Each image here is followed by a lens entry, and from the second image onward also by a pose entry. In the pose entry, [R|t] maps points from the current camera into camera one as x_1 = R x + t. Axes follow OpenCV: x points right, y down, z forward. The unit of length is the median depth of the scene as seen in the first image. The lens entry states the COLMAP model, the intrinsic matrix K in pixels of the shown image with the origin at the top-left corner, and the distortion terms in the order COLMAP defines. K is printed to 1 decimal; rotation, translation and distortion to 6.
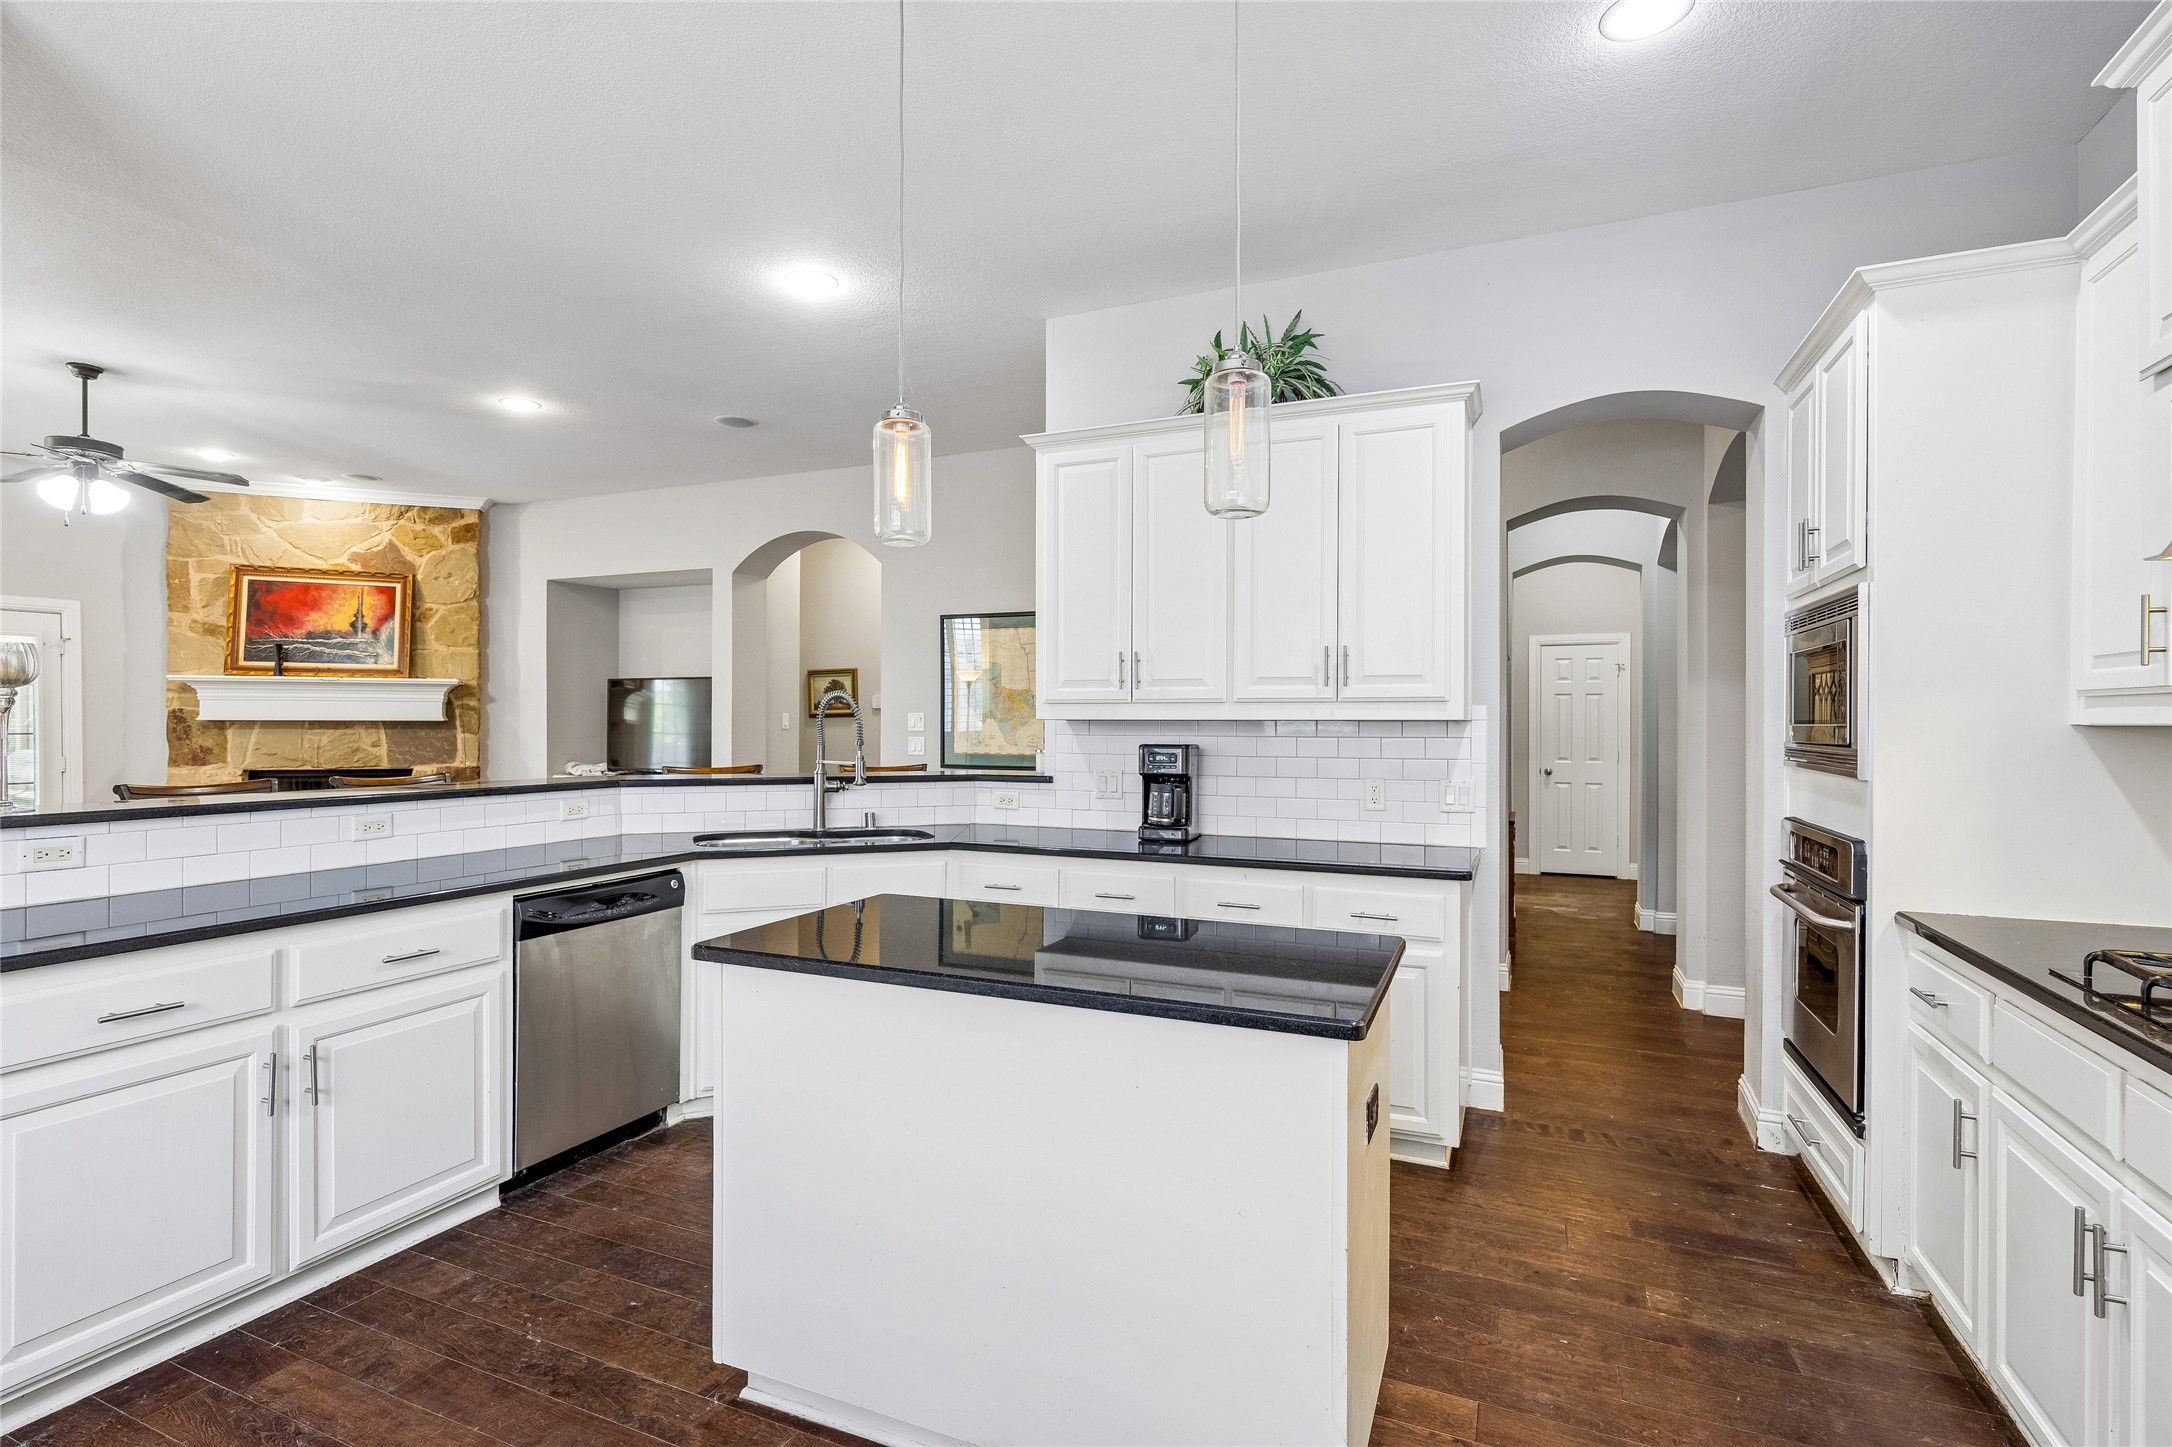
lens RADIAL K [[1033.1, 0, 1072.6], [0, 1033.1, 724.3], [0, 0, 1]] dist [0.000594, 0.001668]
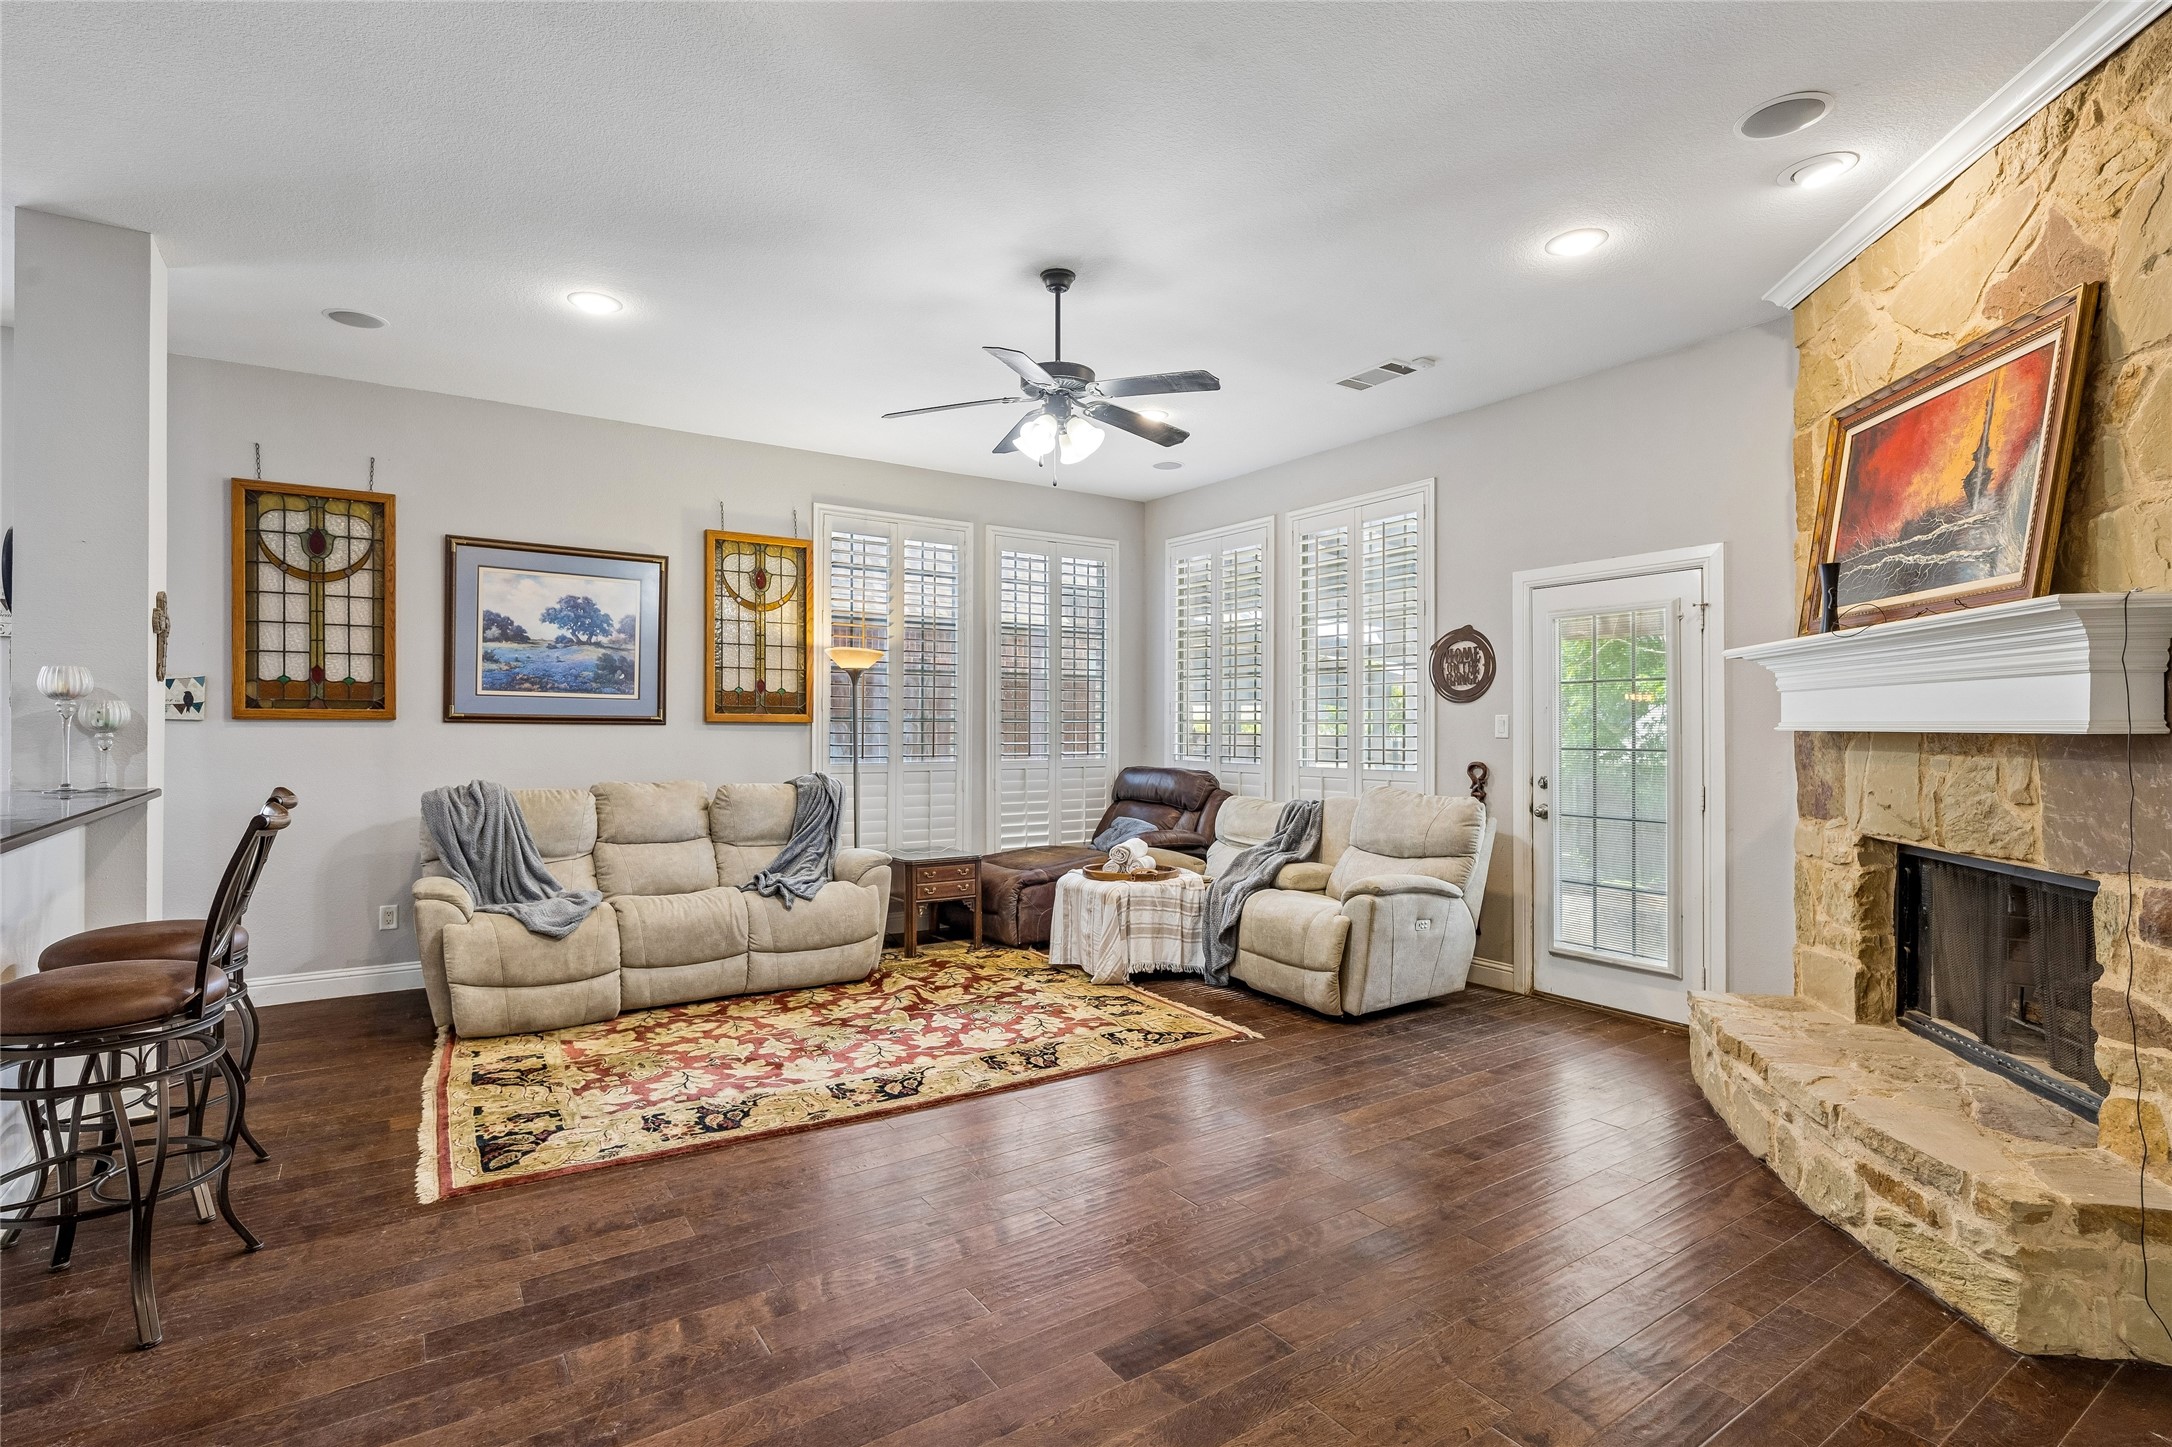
lens RADIAL K [[1033.1, 0, 1072.6], [0, 1033.1, 724.3], [0, 0, 1]] dist [0.000594, 0.001668]
pose [[-0.534999, -0.005801, -0.844833, -0.200895], [-0.006820, 0.999973, -0.002548, -0.003558], [0.844825, 0.004399, -0.535024, 0.943518]]
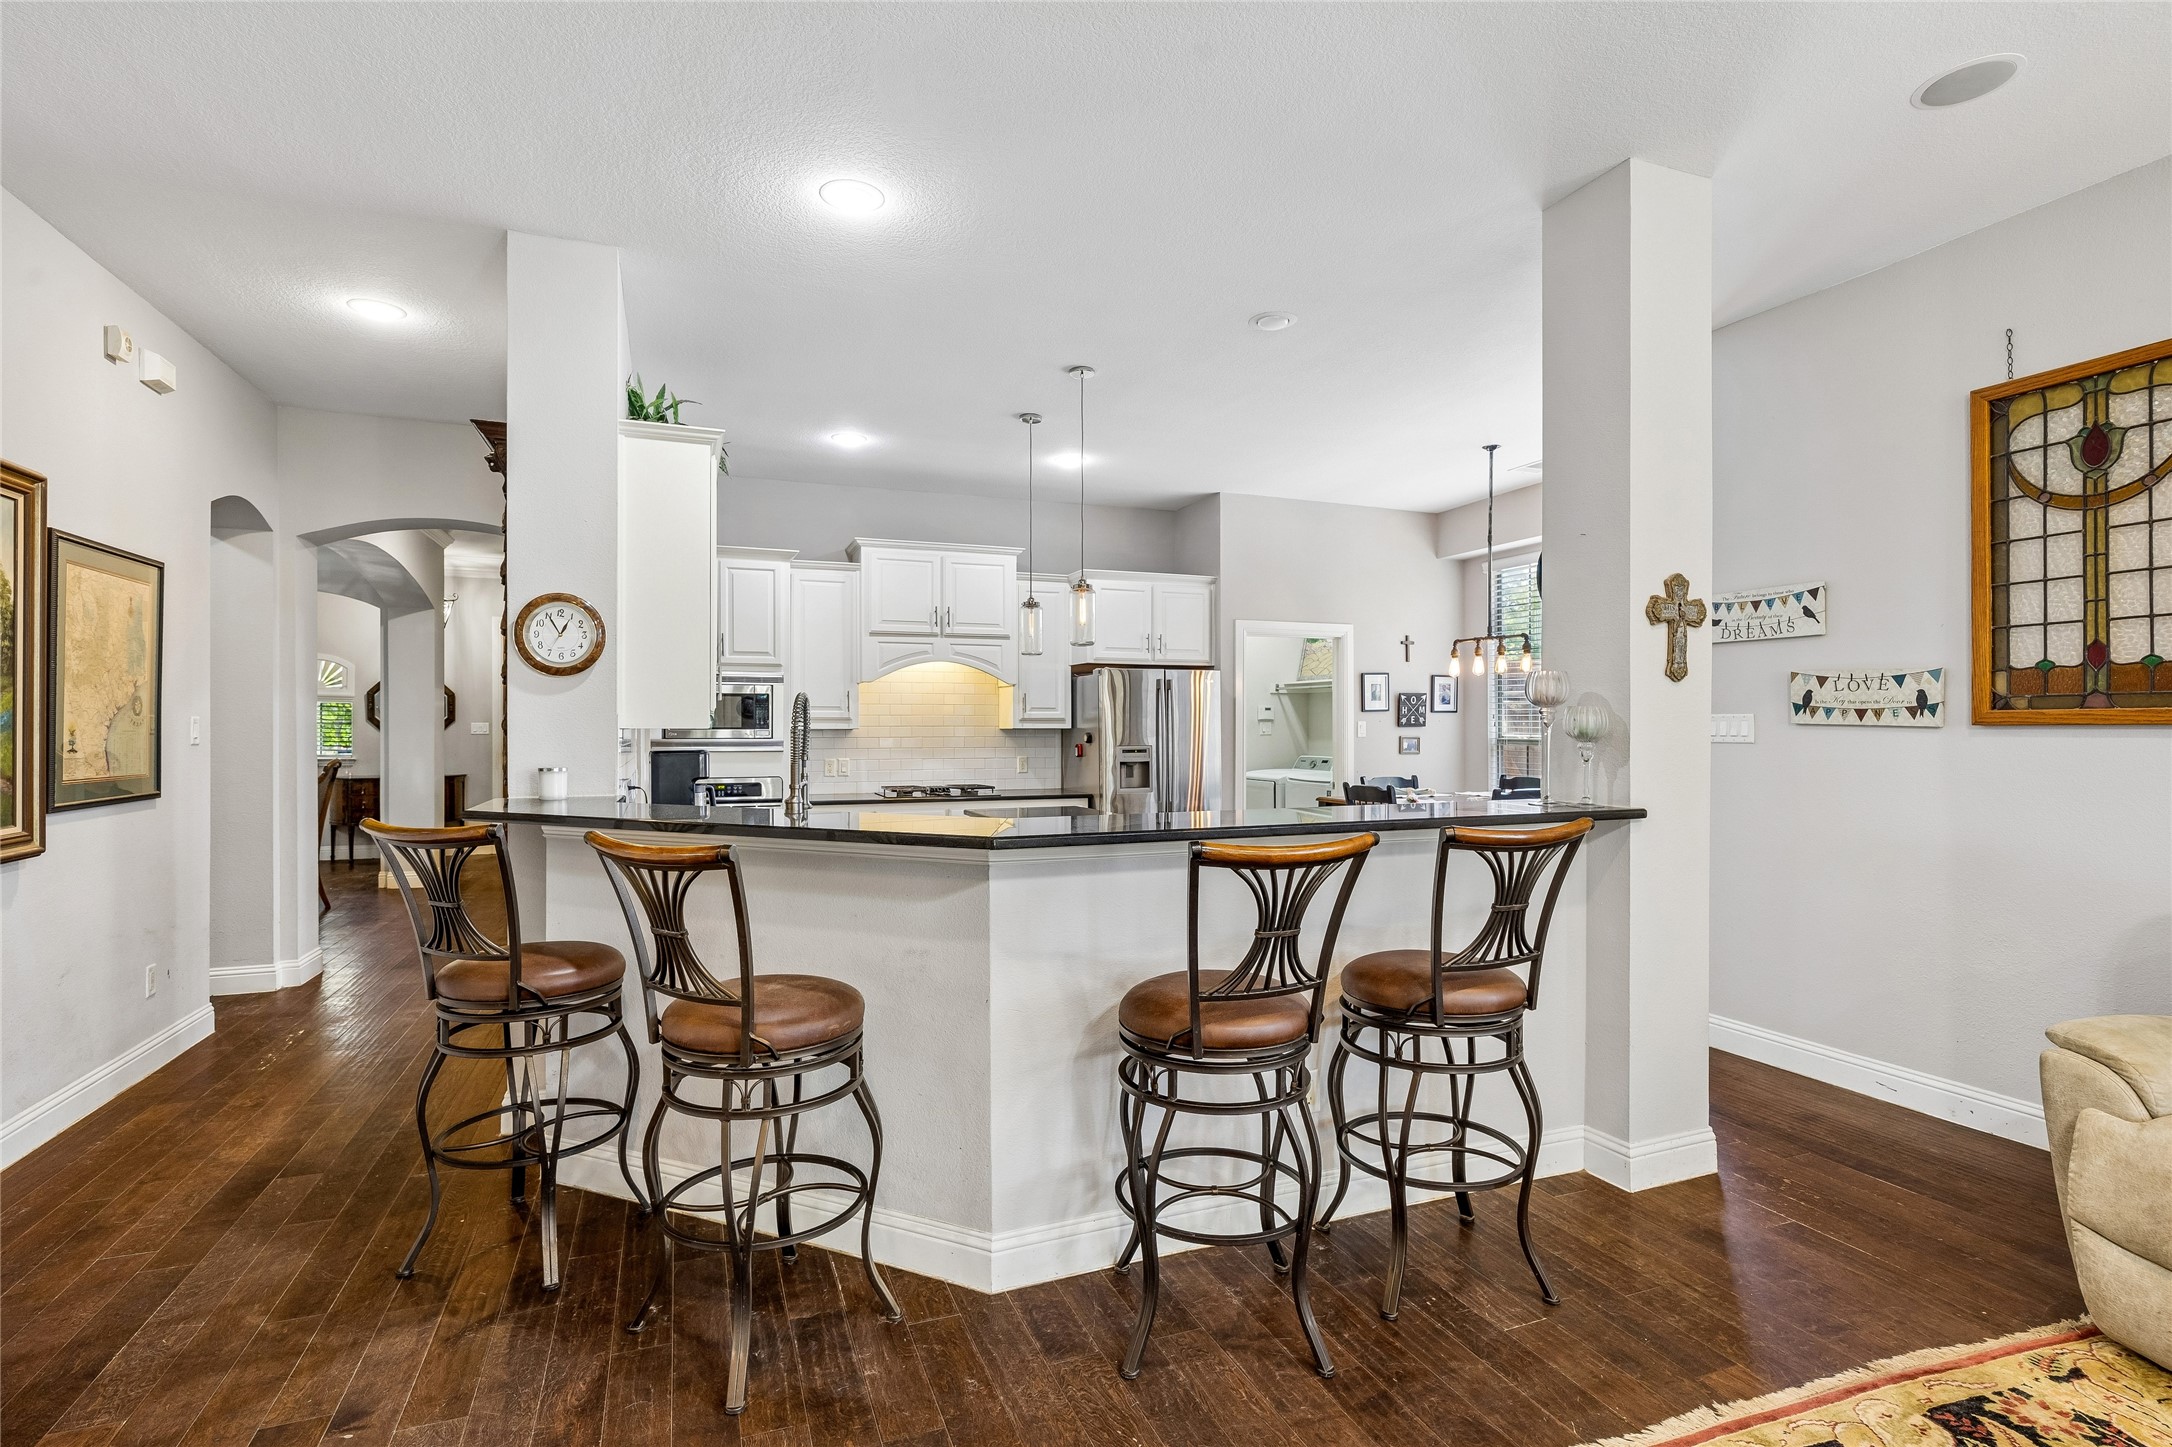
lens RADIAL K [[1033.1, 0, 1072.6], [0, 1033.1, 724.3], [0, 0, 1]] dist [0.000594, 0.001668]
pose [[-0.706154, -0.001821, 0.708056, -0.508773], [-0.001086, 0.999998, 0.001489, -0.005470], [-0.708058, 0.000282, -0.706155, 0.772128]]
